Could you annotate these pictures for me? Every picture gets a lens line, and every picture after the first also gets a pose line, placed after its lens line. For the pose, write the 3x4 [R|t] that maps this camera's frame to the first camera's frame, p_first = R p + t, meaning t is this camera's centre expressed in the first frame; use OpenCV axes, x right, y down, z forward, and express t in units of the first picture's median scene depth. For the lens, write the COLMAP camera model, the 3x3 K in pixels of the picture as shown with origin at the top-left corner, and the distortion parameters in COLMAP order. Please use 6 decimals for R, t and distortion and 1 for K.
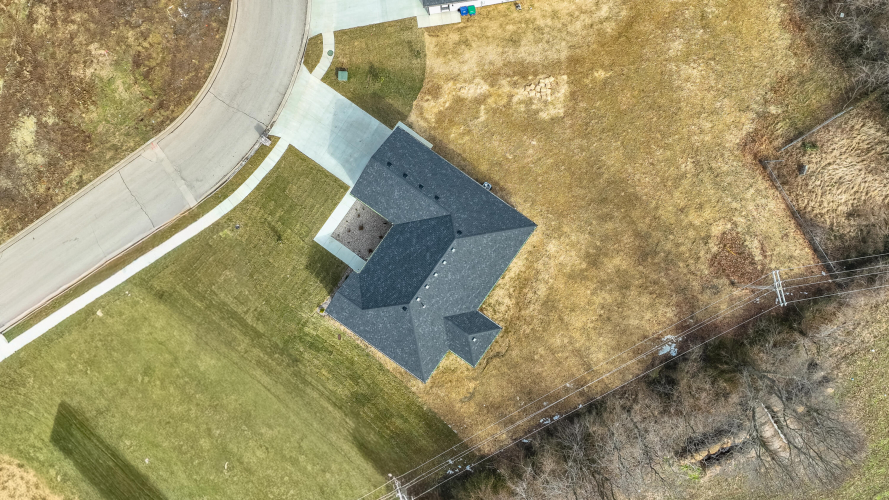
lens RADIAL K [[632.8, 0, 437.7], [0, 632.8, 246.6], [0, 0, 1]] dist [-0.001524, 0.005477]
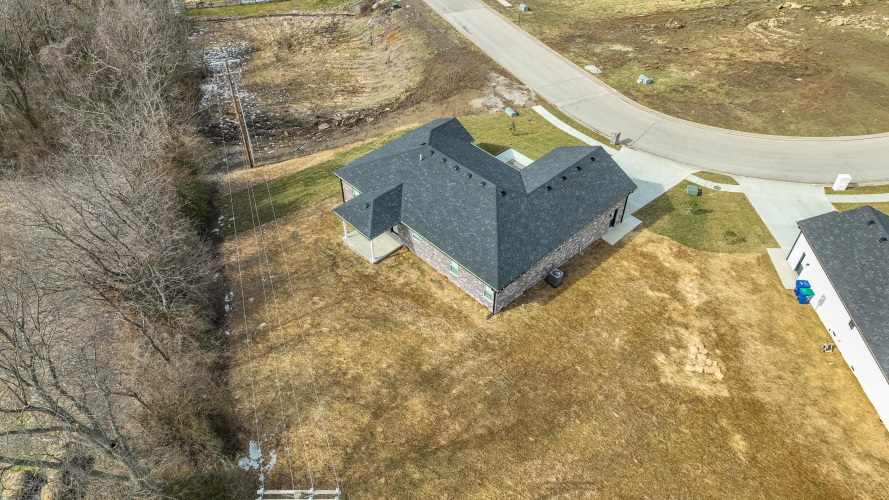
lens RADIAL K [[632.8, 0, 437.7], [0, 632.8, 246.6], [0, 0, 1]] dist [-0.001524, 0.005477]
pose [[-0.194192, 0.652385, -0.732587, 0.619141], [-0.980818, -0.116242, 0.156476, -0.069369], [0.016925, 0.748920, 0.662444, 0.470984]]
